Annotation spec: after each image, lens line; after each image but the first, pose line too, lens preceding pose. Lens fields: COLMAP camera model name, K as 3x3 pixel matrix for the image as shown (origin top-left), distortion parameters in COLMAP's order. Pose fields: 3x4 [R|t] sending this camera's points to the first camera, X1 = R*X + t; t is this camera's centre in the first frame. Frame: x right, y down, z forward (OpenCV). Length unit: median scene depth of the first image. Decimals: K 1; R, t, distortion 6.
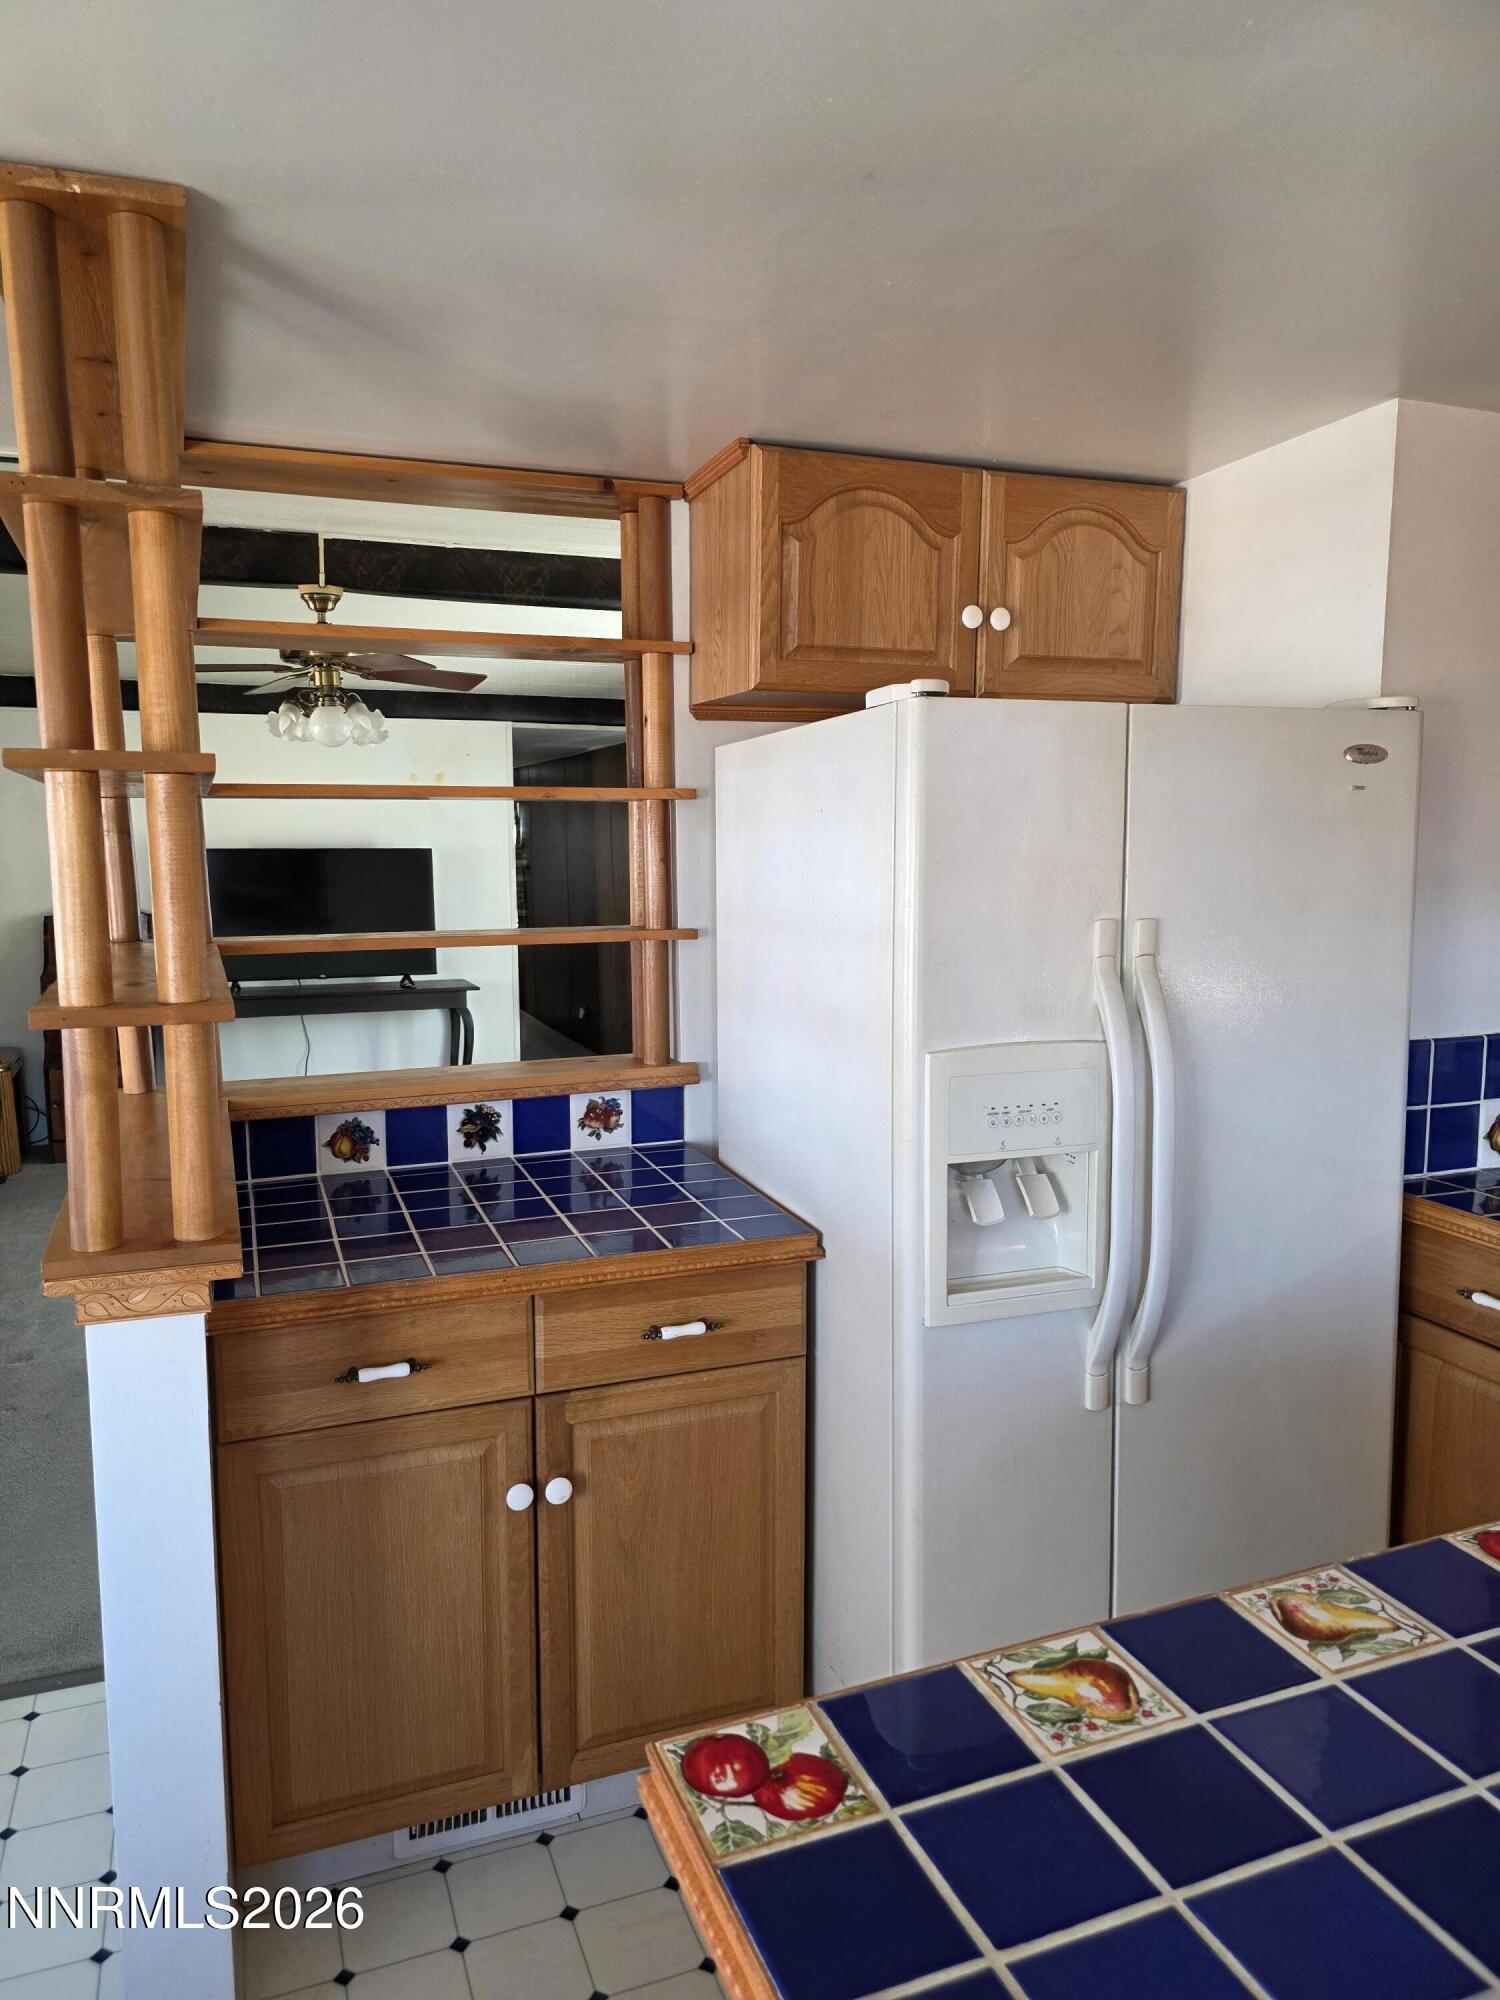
lens RADIAL K [[1343.4, 0, 723.7], [0, 1343.4, 1012.2], [0, 0, 1]] dist [0.064629, -0.063009]
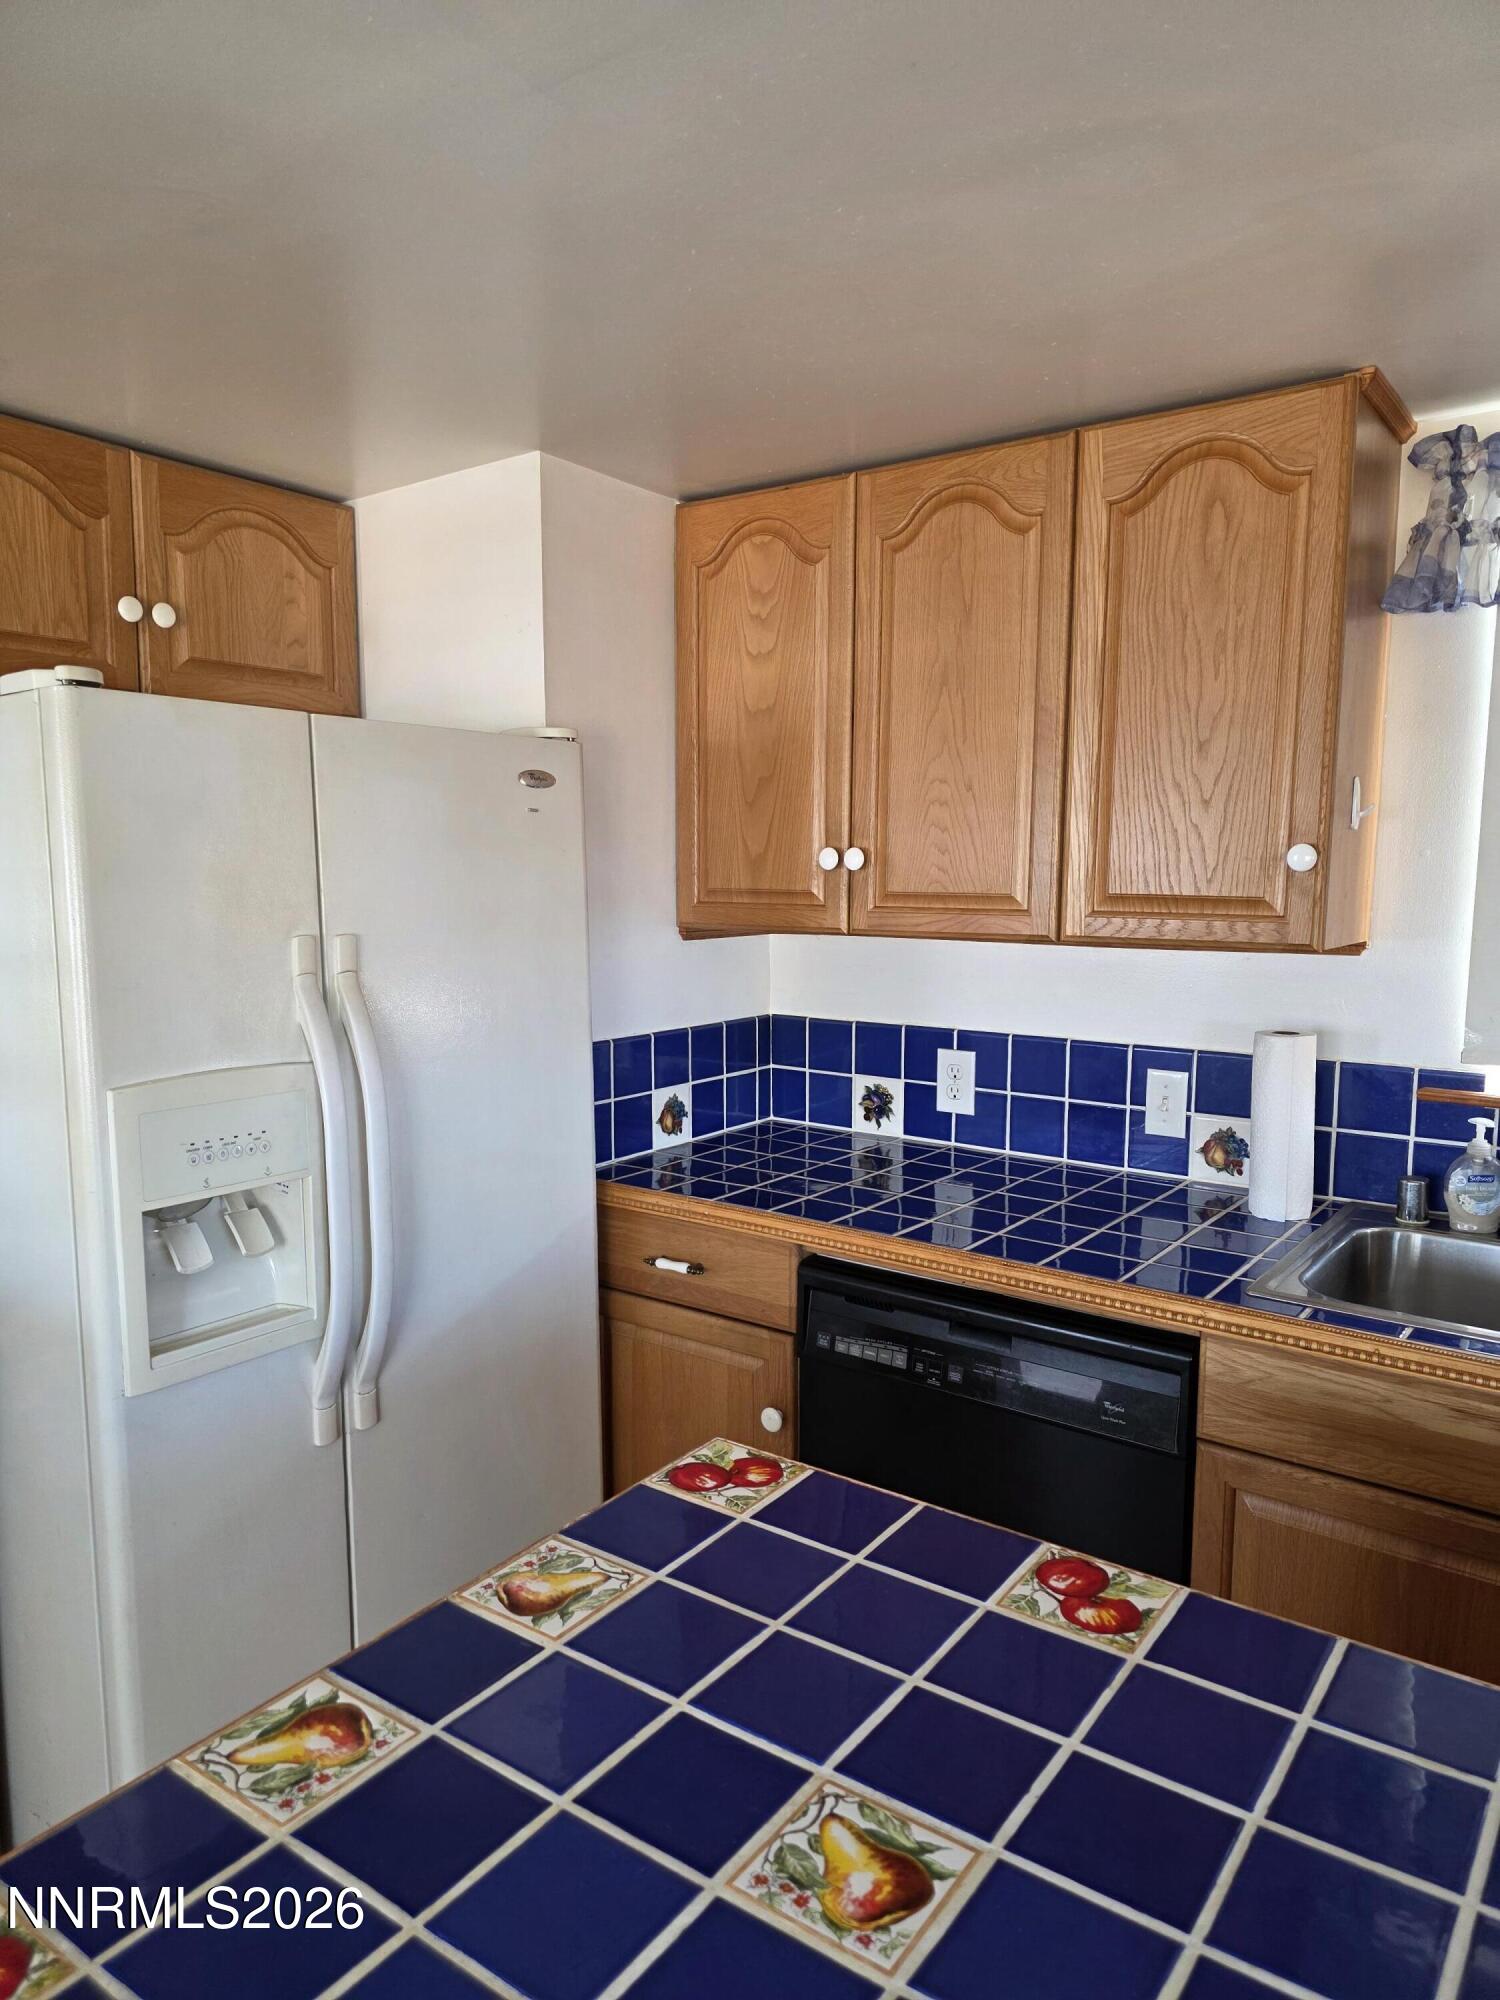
lens RADIAL K [[1343.4, 0, 758.7], [0, 1343.4, 1028.3], [0, 0, 1]] dist [0.064629, -0.063009]
pose [[0.830941, -0.060355, 0.553077, 0.014289], [0.065676, 0.997789, 0.010212, 0.008342], [-0.552470, 0.027838, 0.833068, 0.016968]]
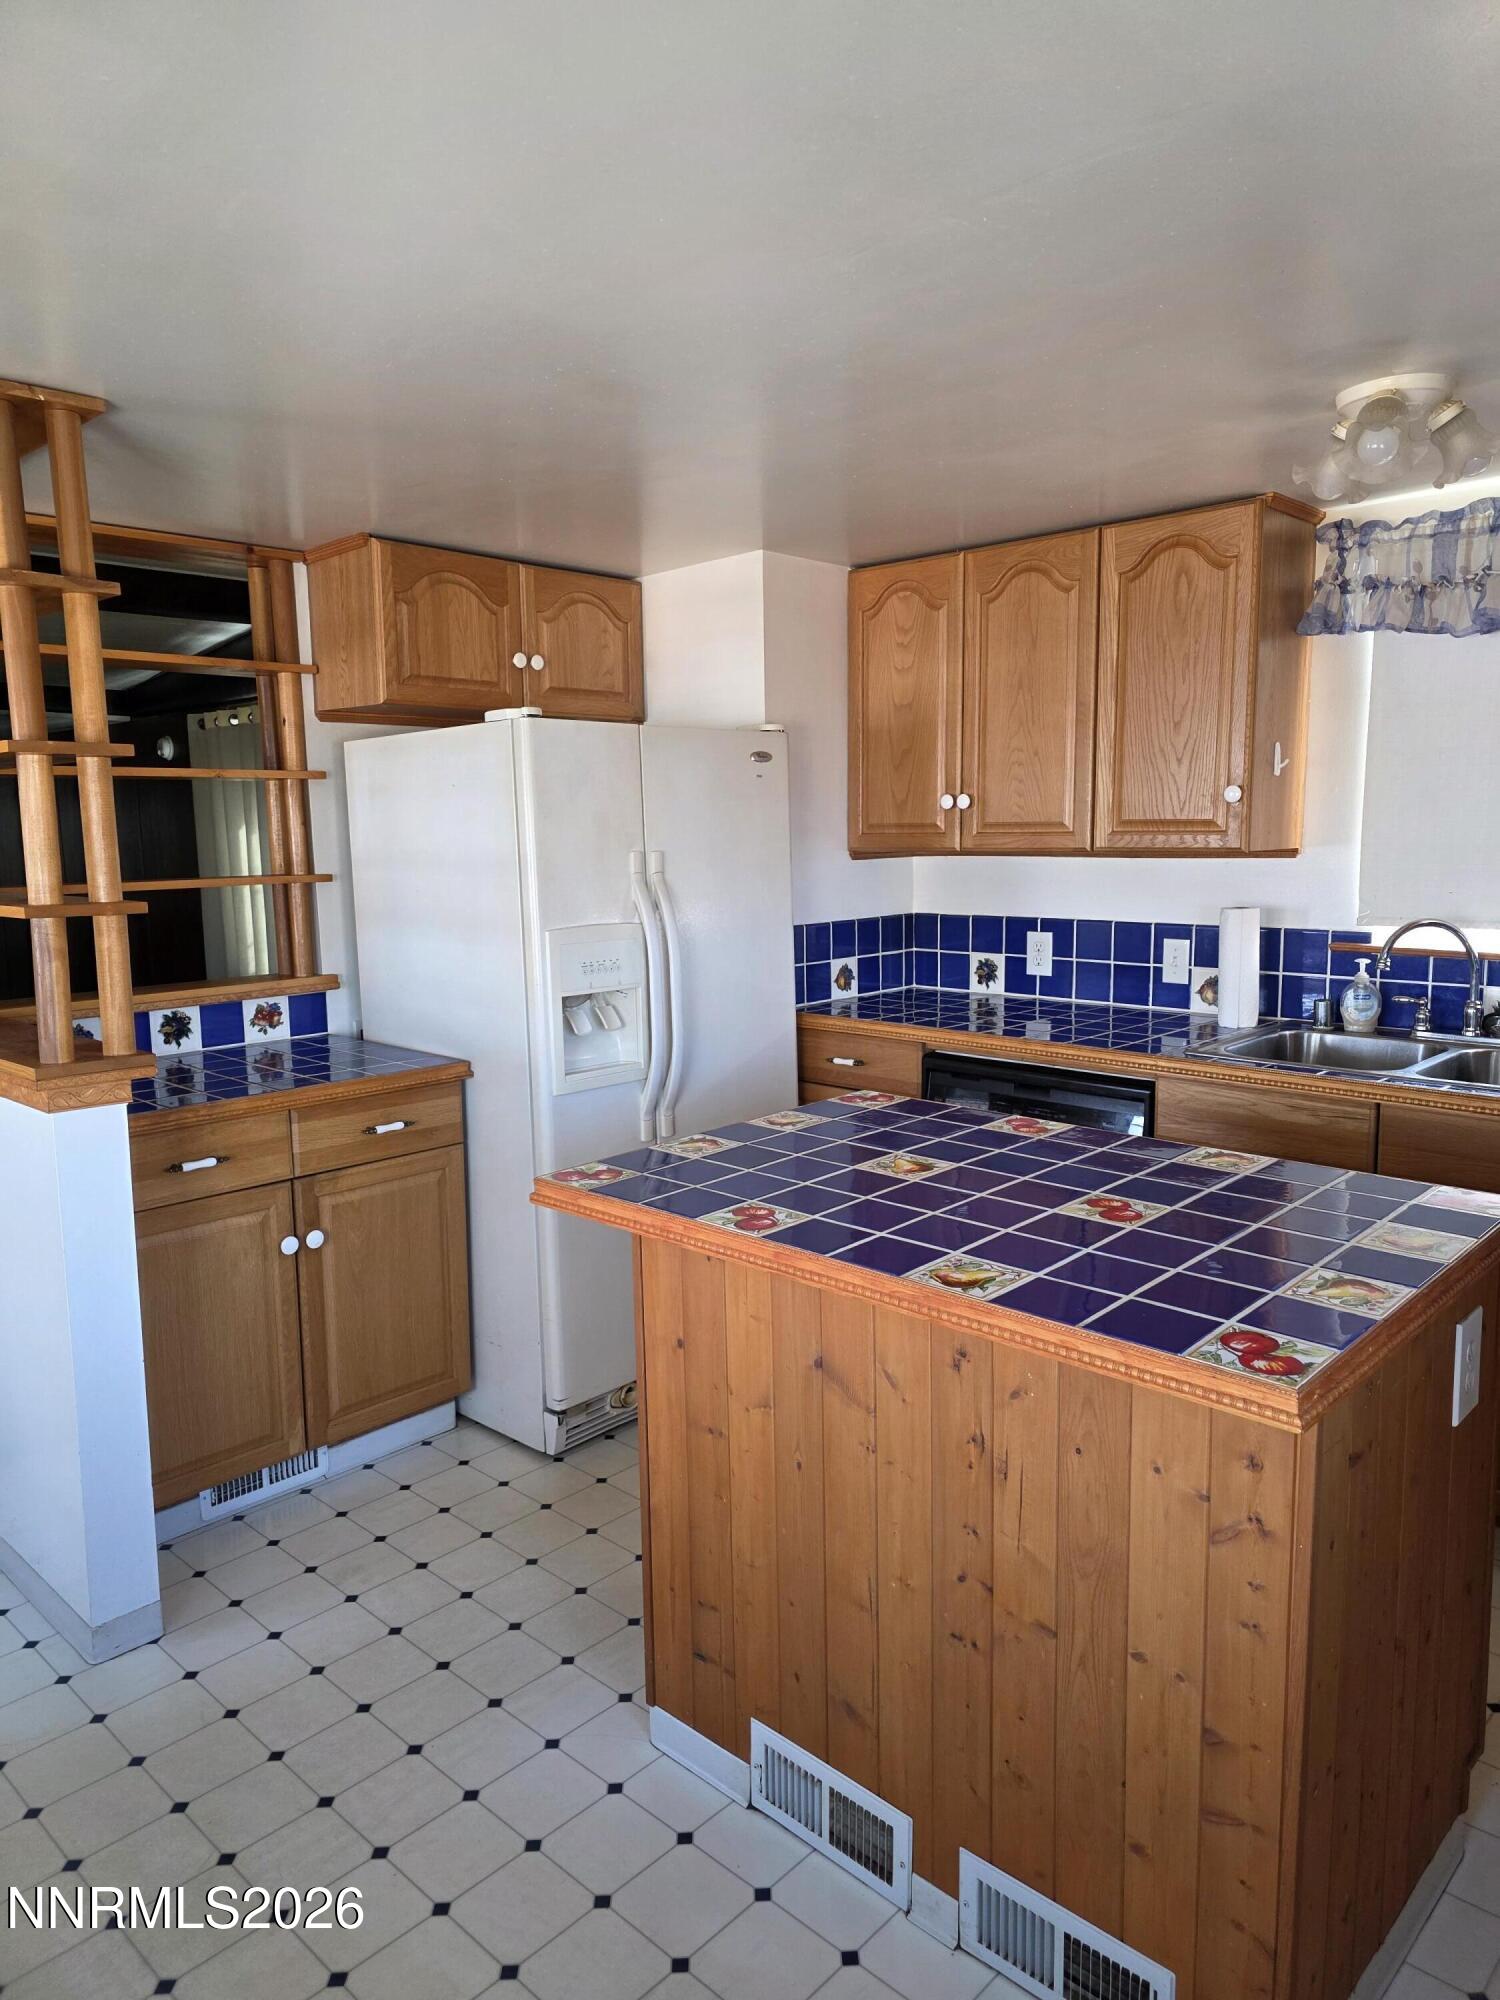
lens RADIAL K [[1343.4, 0, 750.9], [0, 1343.4, 1013.0], [0, 0, 1]] dist [0.064629, -0.063009]
pose [[0.899653, -0.069826, 0.430986, -0.320649], [0.067591, 0.997502, 0.020519, 0.106526], [-0.431342, 0.010671, 0.902126, -0.571988]]
